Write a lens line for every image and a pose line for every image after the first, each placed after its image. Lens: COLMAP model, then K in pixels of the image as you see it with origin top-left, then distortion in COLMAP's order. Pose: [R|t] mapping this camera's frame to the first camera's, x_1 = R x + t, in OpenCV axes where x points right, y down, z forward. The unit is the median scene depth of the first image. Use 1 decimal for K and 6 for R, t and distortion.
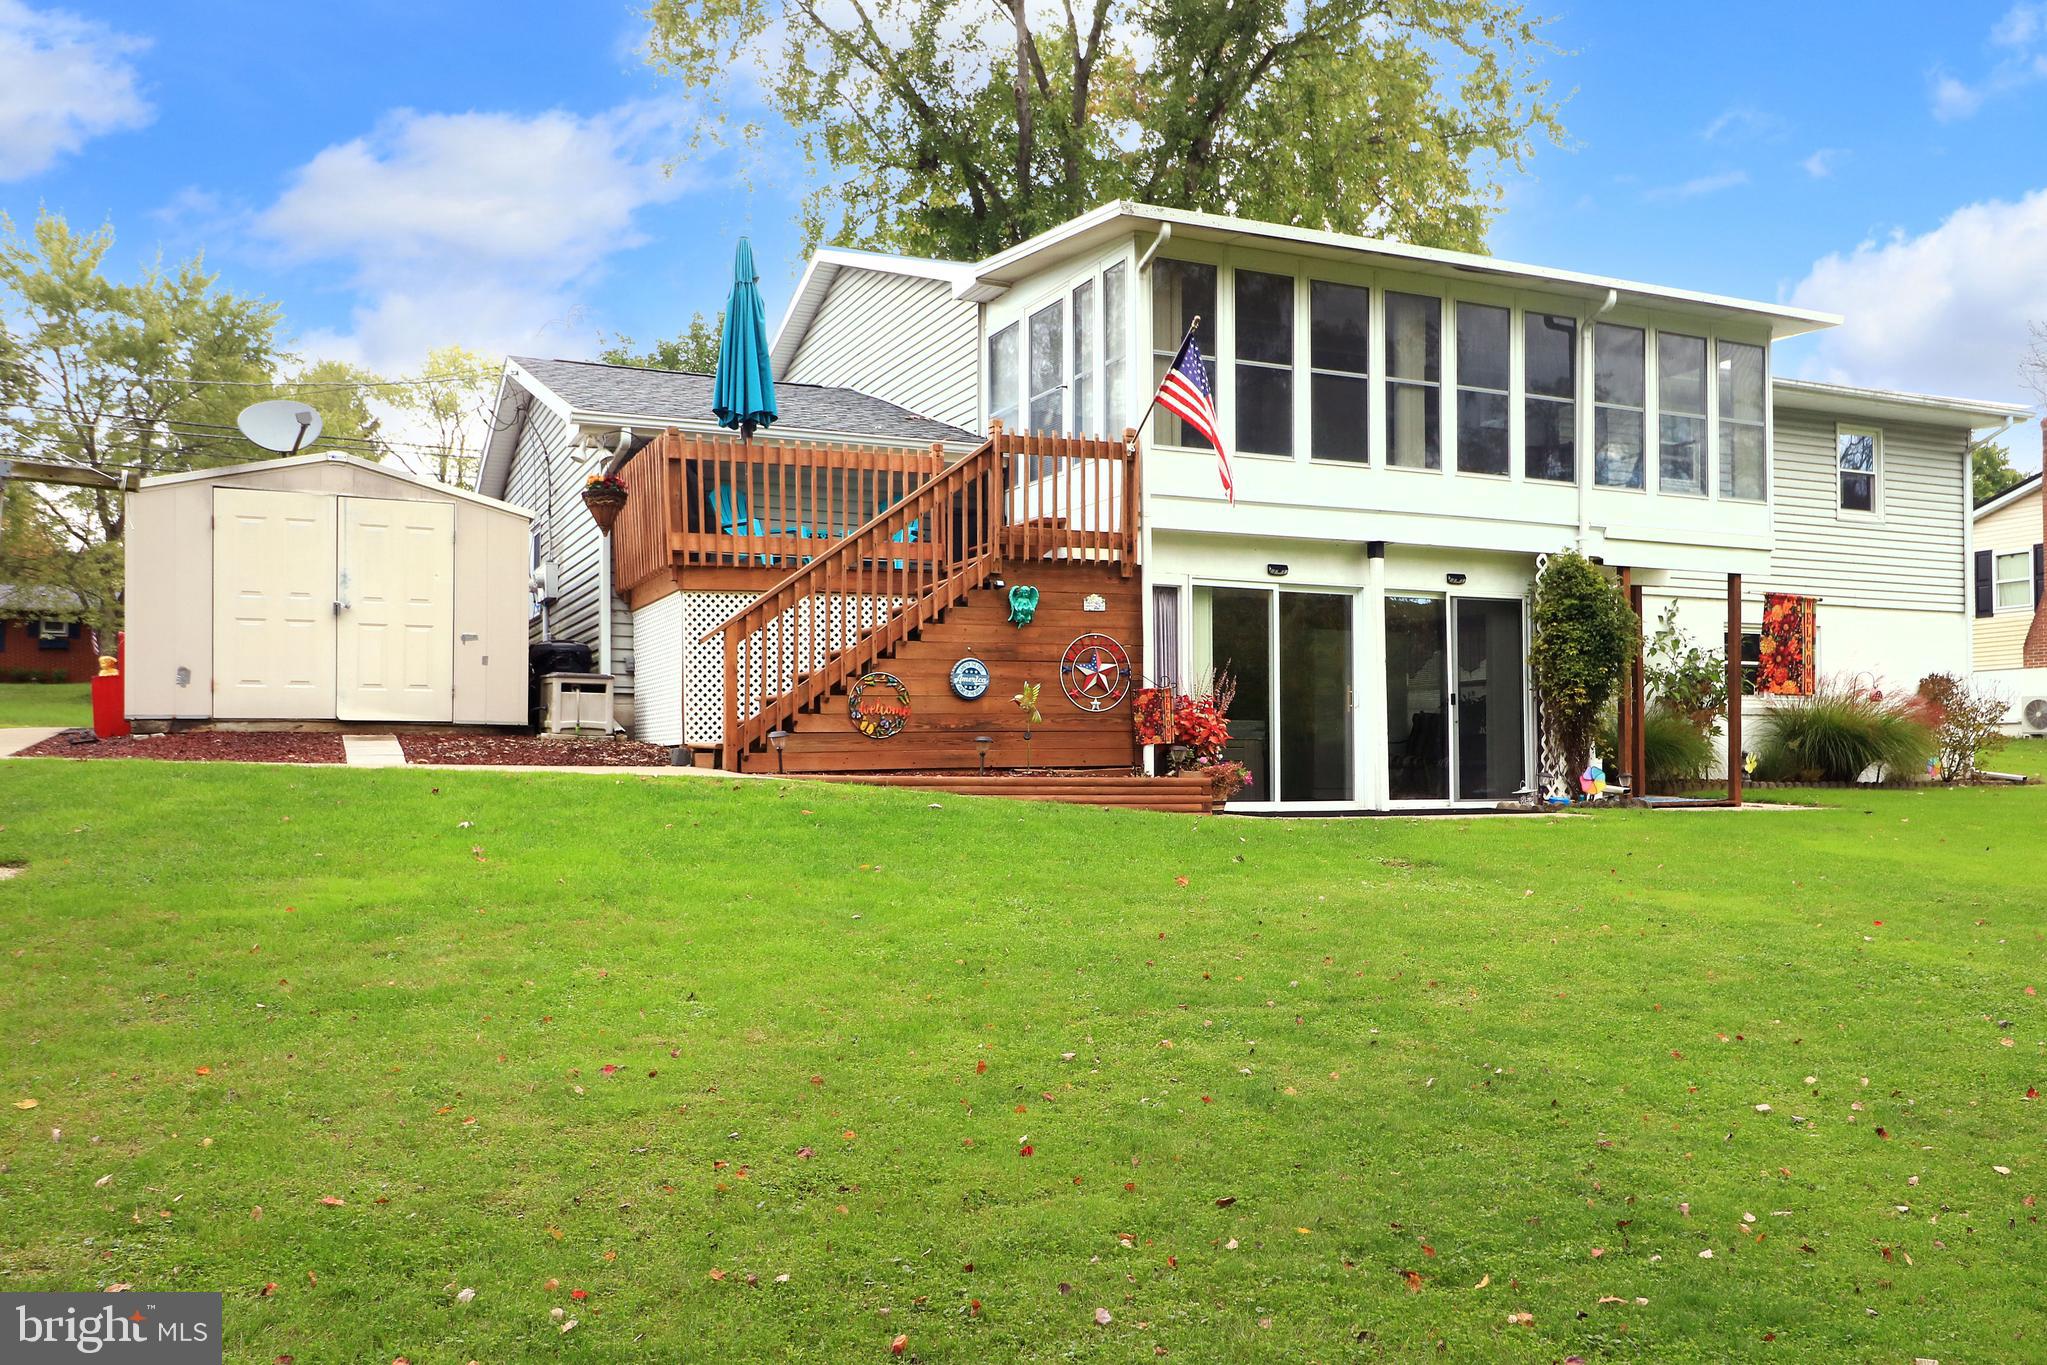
lens RADIAL K [[1655.4, 0, 1023.5], [0, 1655.4, 682.5], [0, 0, 1]] dist [0.015241, 0.002116]
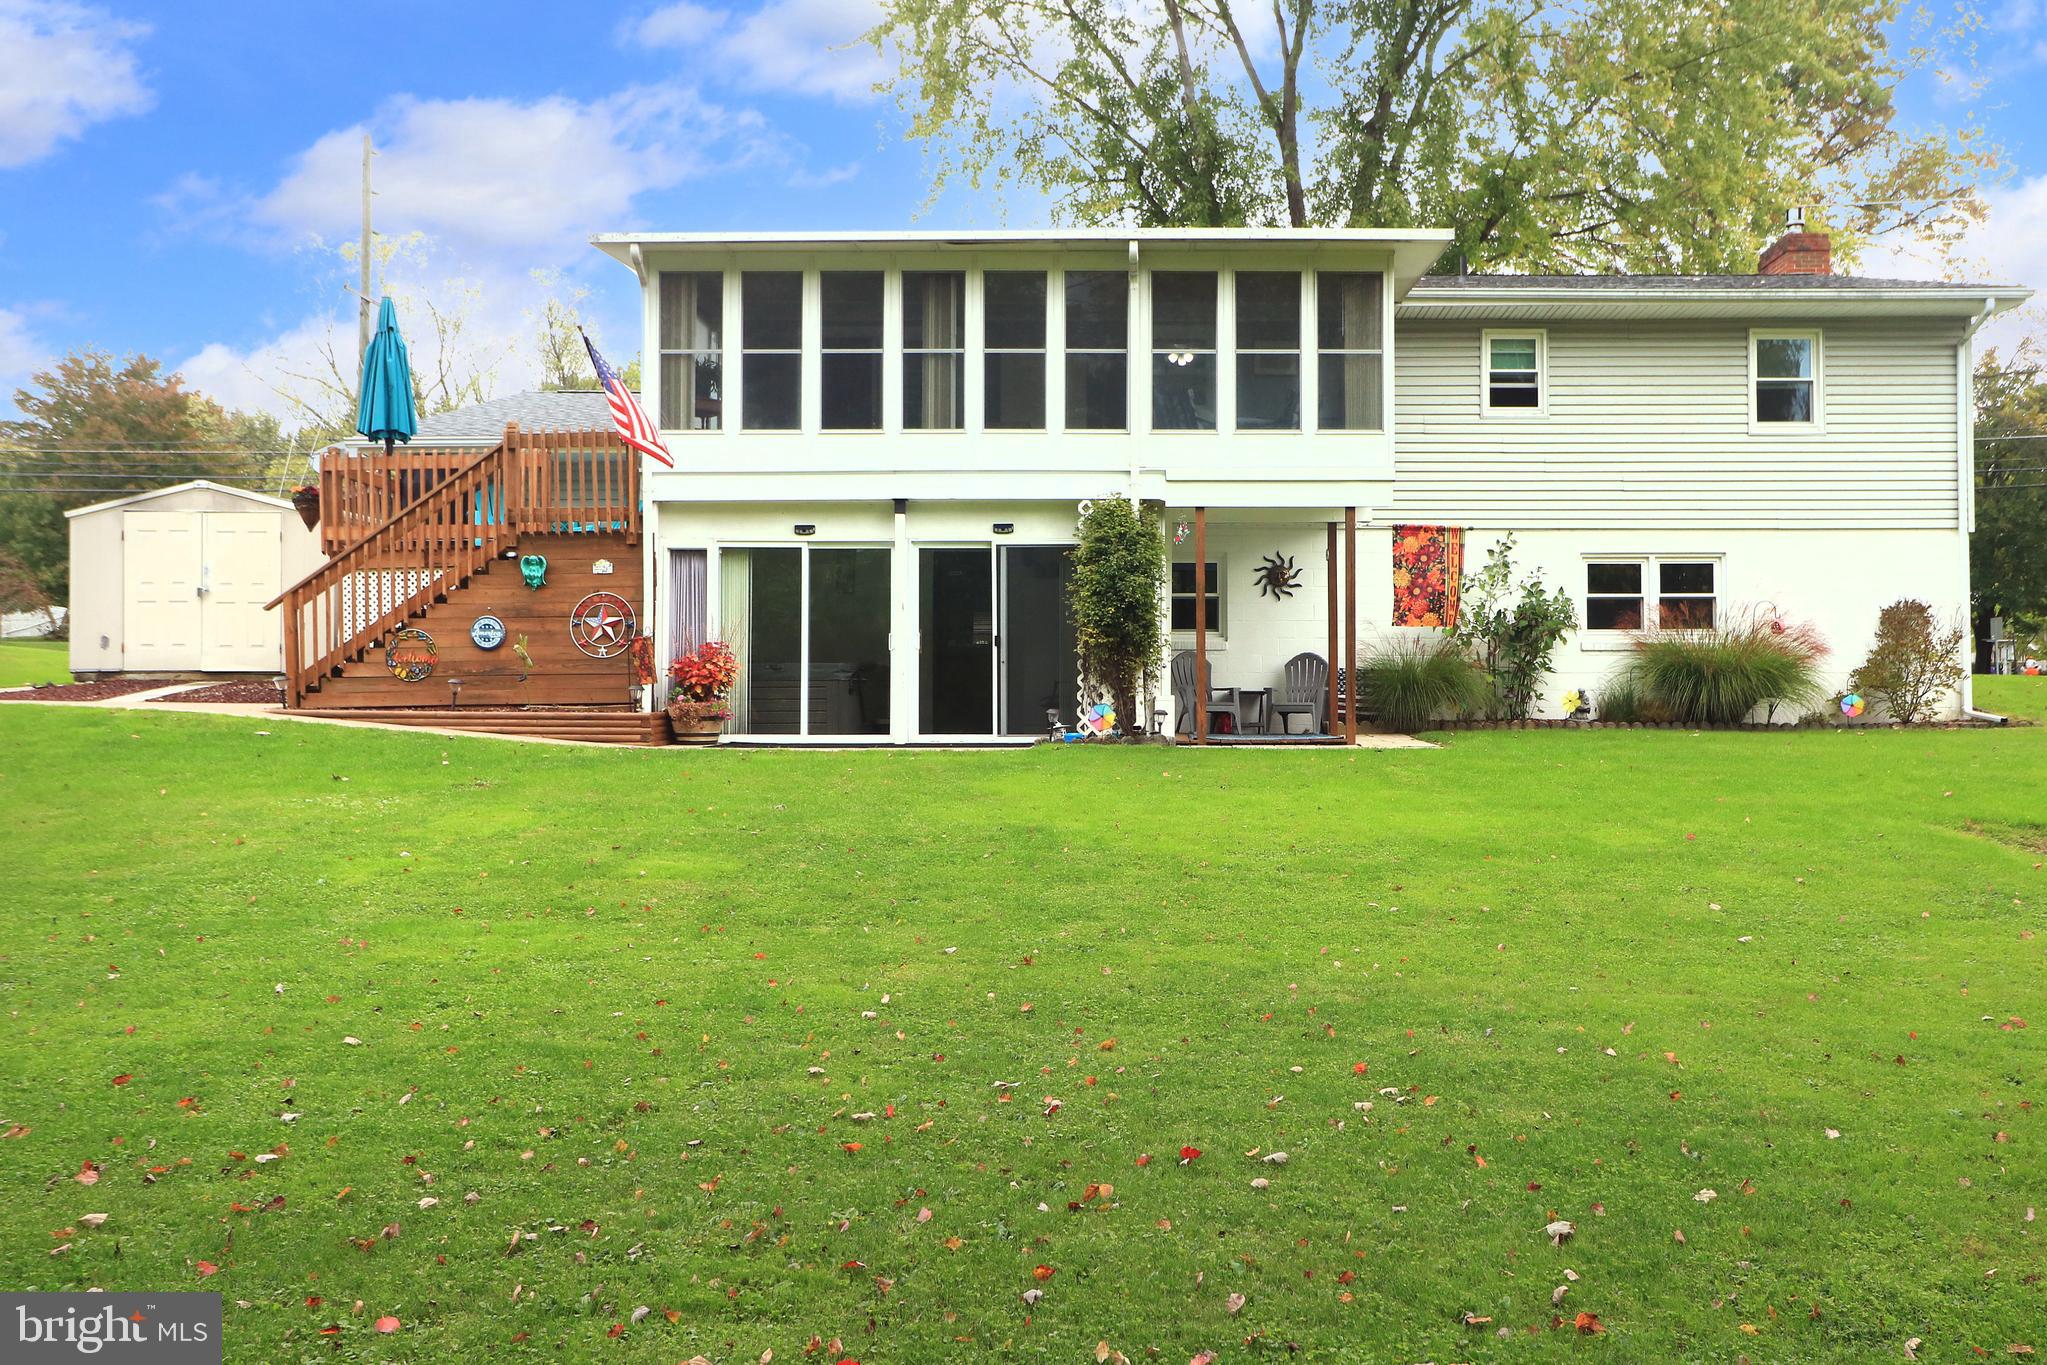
lens RADIAL K [[1451.5, 0, 1139.2], [0, 1451.5, 638.1], [0, 0, 1]] dist [-0.011805, 0.078557]
pose [[0.905783, -0.019600, -0.423289, 0.784606], [0.020778, 0.999782, -0.001830, 0.012606], [0.423233, -0.007138, 0.905993, 0.199165]]
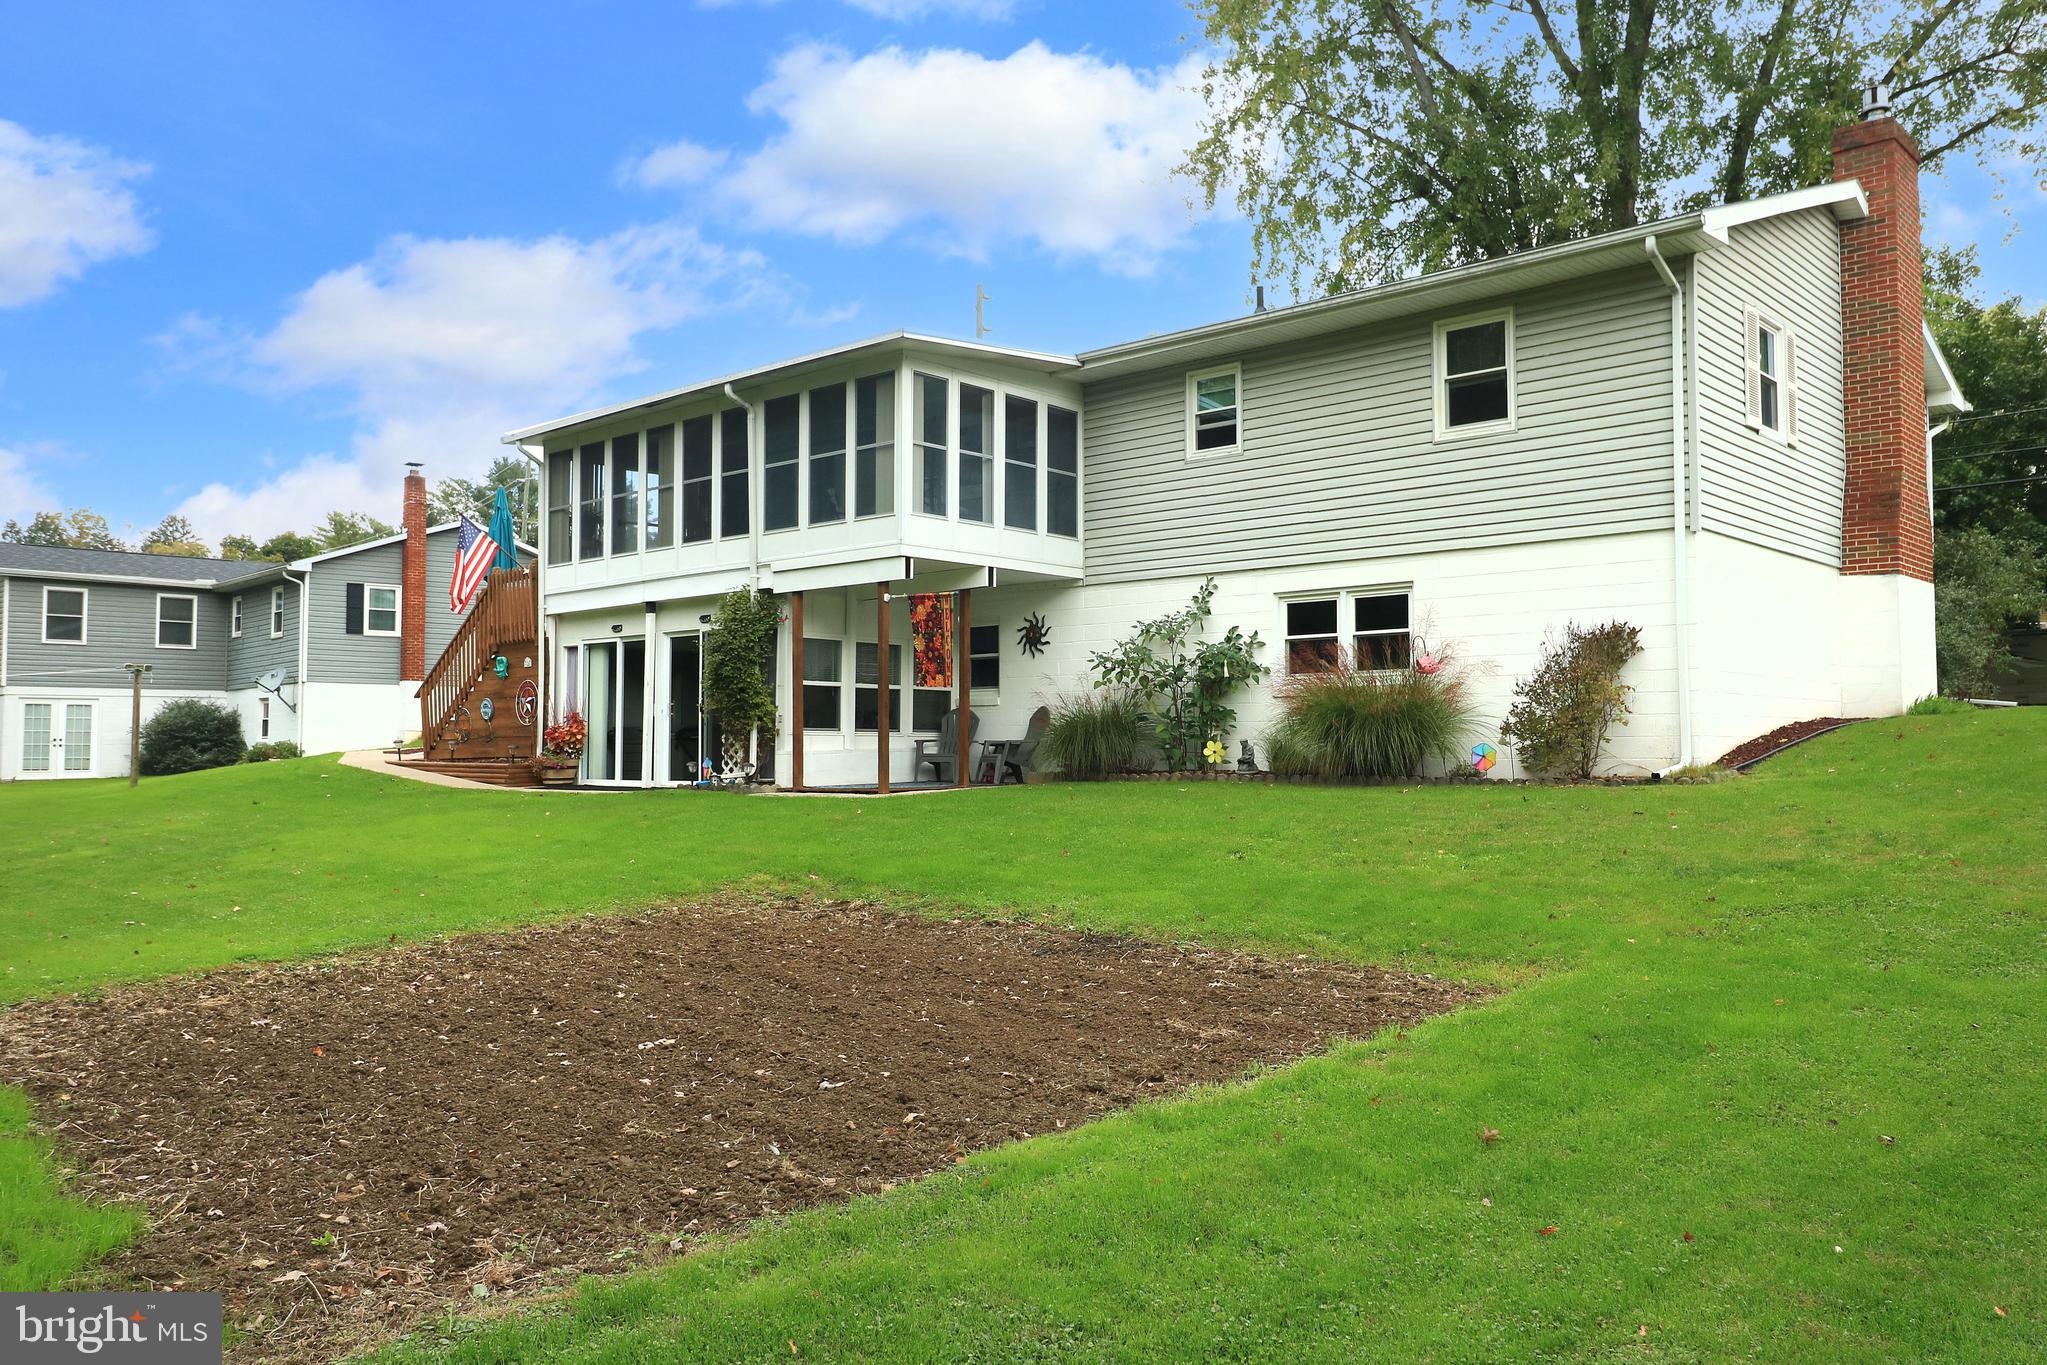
lens RADIAL K [[1585.2, 0, 1023.5], [0, 1585.2, 682.5], [0, 0, 1]] dist [0.003582, 0.002793]
pose [[0.383099, -0.040065, -0.922838, 1.669138], [0.051132, 0.998447, -0.022121, 0.034280], [0.922291, -0.038712, 0.384553, 0.785231]]
